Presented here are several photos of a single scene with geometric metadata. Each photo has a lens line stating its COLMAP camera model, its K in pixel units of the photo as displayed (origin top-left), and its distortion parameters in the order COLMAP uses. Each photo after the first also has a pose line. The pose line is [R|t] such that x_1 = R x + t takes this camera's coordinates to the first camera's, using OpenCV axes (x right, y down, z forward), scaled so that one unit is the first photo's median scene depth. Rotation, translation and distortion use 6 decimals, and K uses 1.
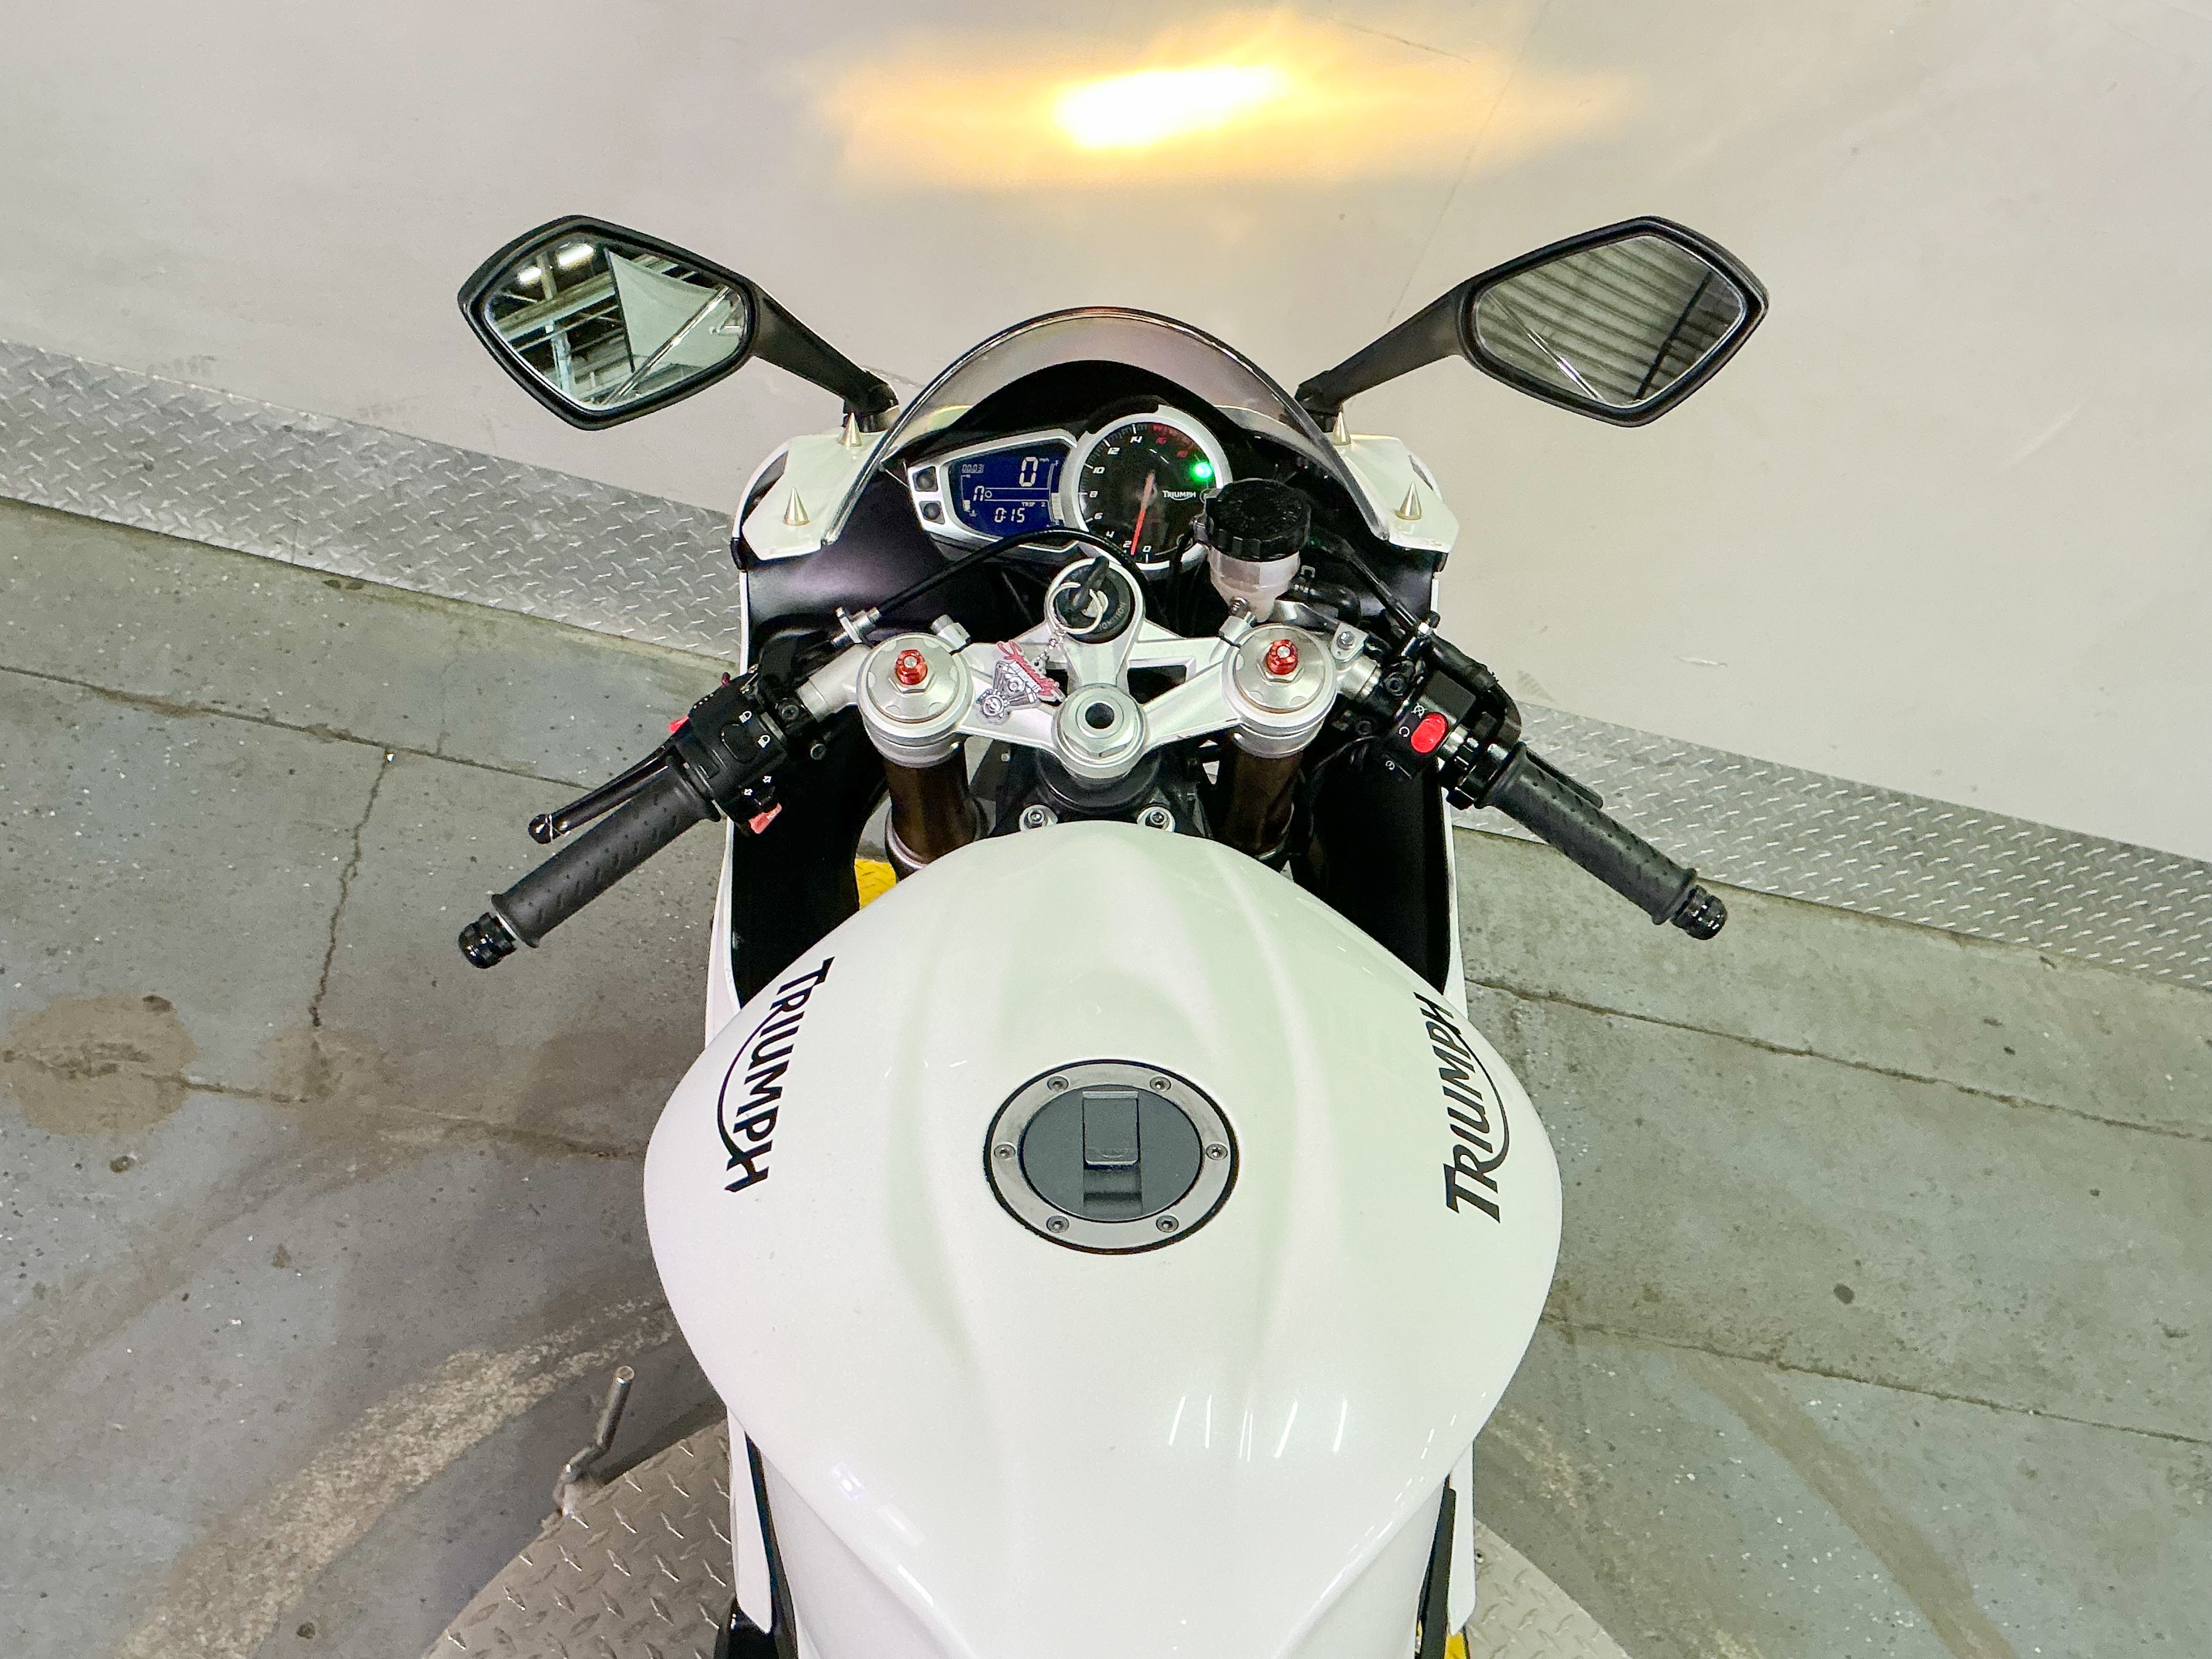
lens RADIAL K [[2186.9, 0, 1108.4], [0, 2186.9, 833.3], [0, 0, 1]] dist [0.050037, 0.000000]
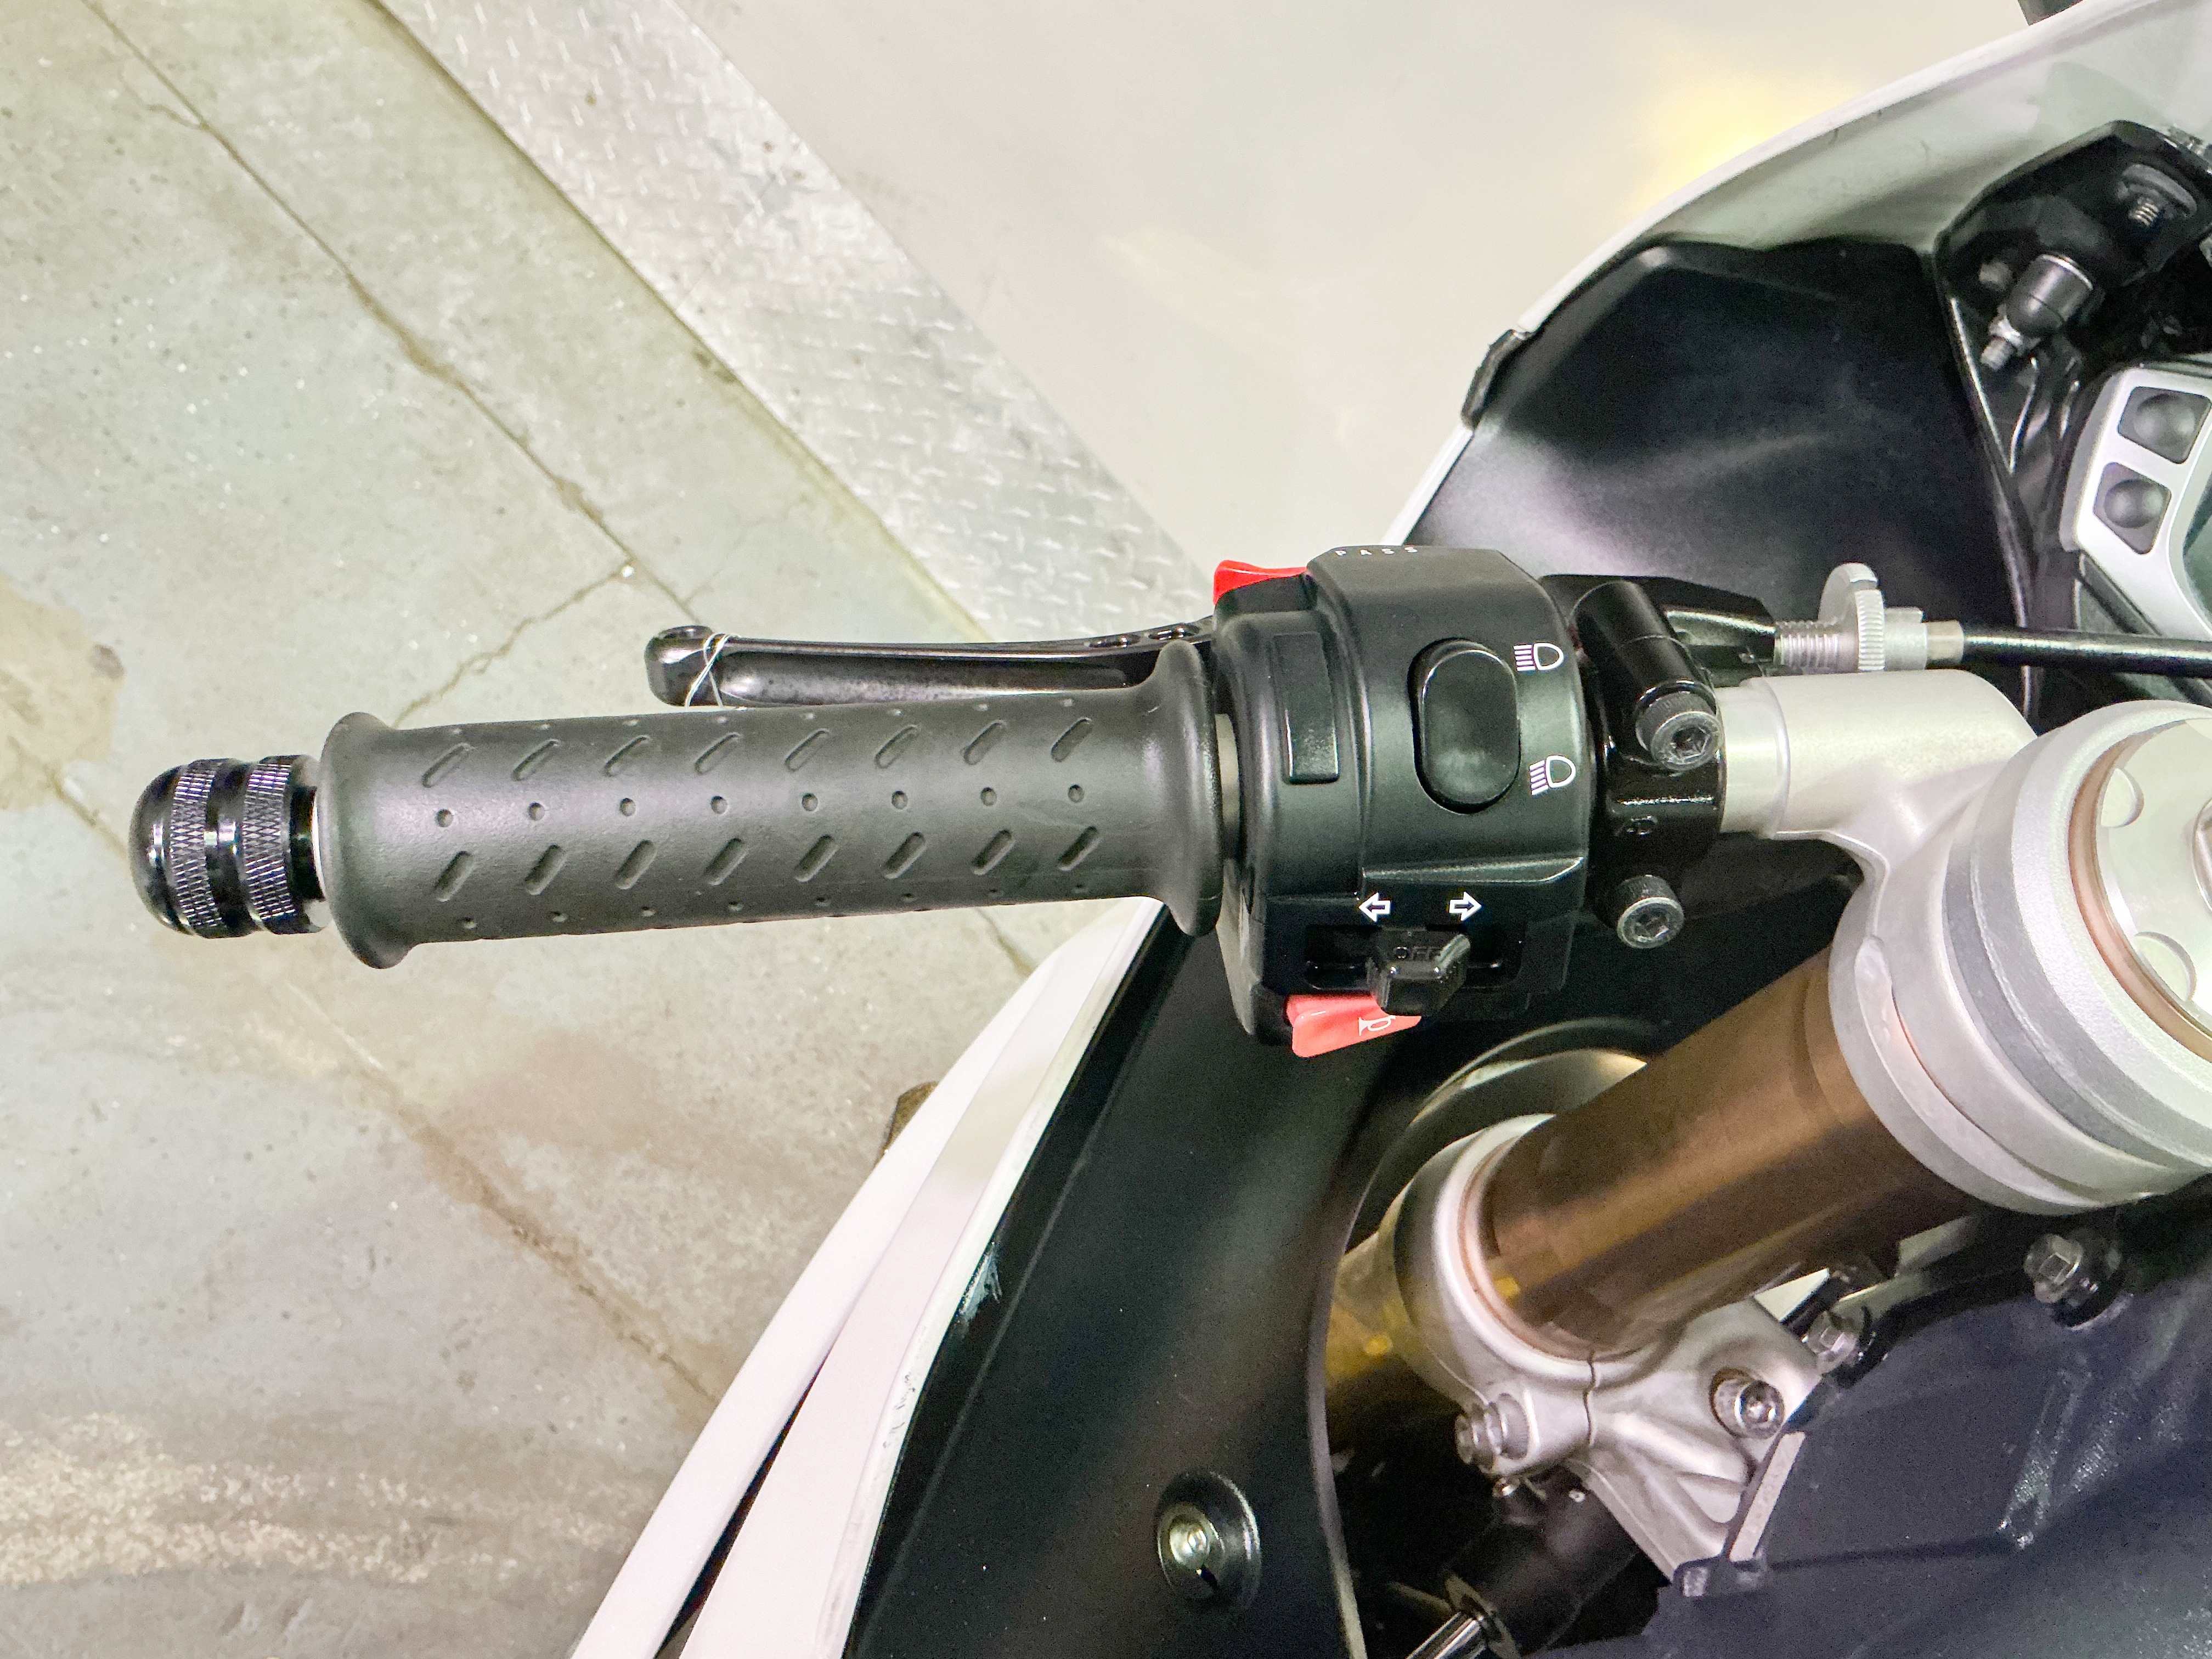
lens RADIAL K [[1792.8, 0, 1117.4], [0, 1792.8, 825.4], [0, 0, 1]] dist [0.017350, -0.022992]
pose [[0.838404, 0.538673, -0.083123, -0.110028], [-0.544802, 0.832811, -0.098064, 0.006543], [0.016402, 0.127503, 0.991703, 0.487659]]
